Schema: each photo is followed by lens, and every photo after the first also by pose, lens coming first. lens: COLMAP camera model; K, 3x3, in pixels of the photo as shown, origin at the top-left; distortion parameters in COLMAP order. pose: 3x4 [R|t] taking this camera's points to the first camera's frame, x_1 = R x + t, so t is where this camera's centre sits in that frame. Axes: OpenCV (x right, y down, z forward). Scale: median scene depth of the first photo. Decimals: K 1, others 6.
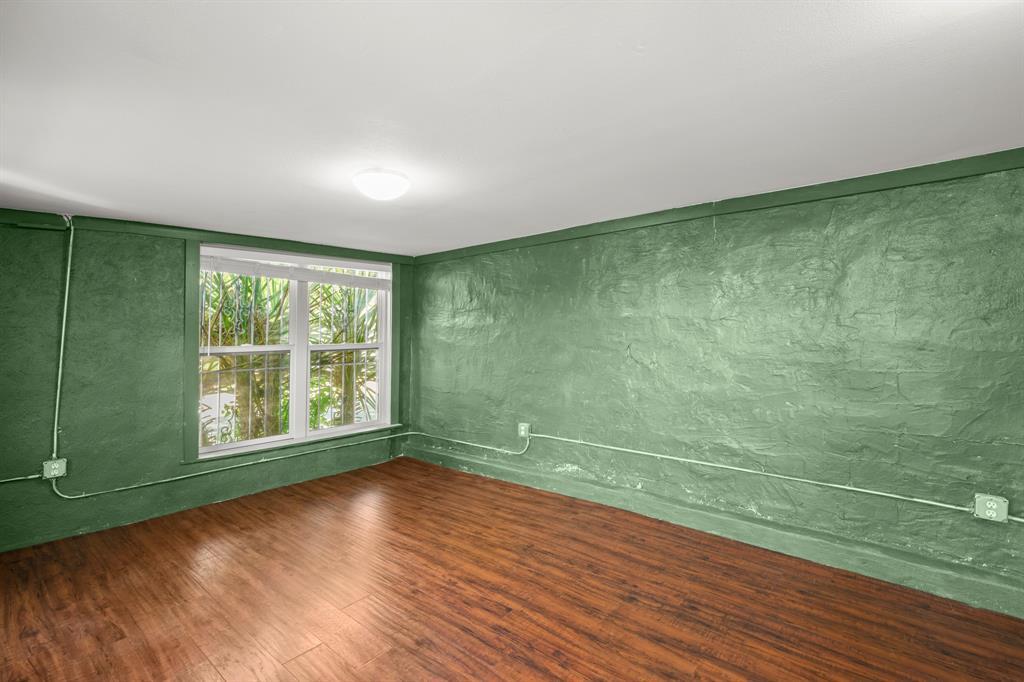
lens RADIAL K [[470.7, 0, 518.1], [0, 470.7, 308.0], [0, 0, 1]] dist [-0.004338, 0.000449]
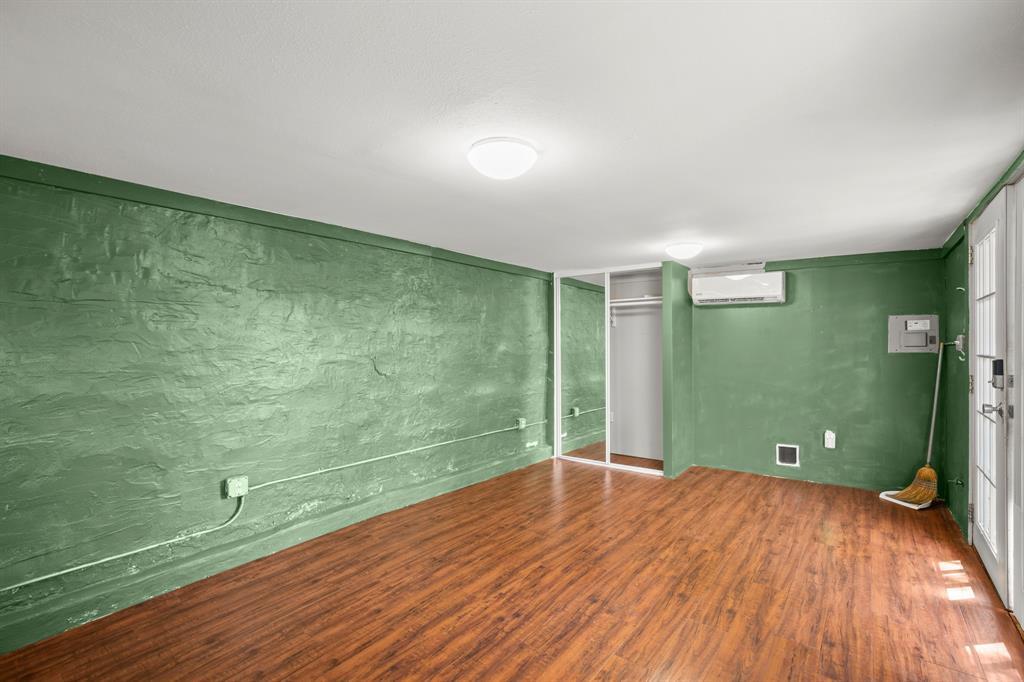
lens RADIAL K [[470.7, 0, 512.3], [0, 470.7, 345.3], [0, 0, 1]] dist [-0.004338, 0.000449]
pose [[-0.041150, 0.008037, 0.999121, -0.954166], [-0.046503, 0.998869, -0.009950, 0.054307], [-0.998070, -0.046872, -0.040730, 0.871978]]
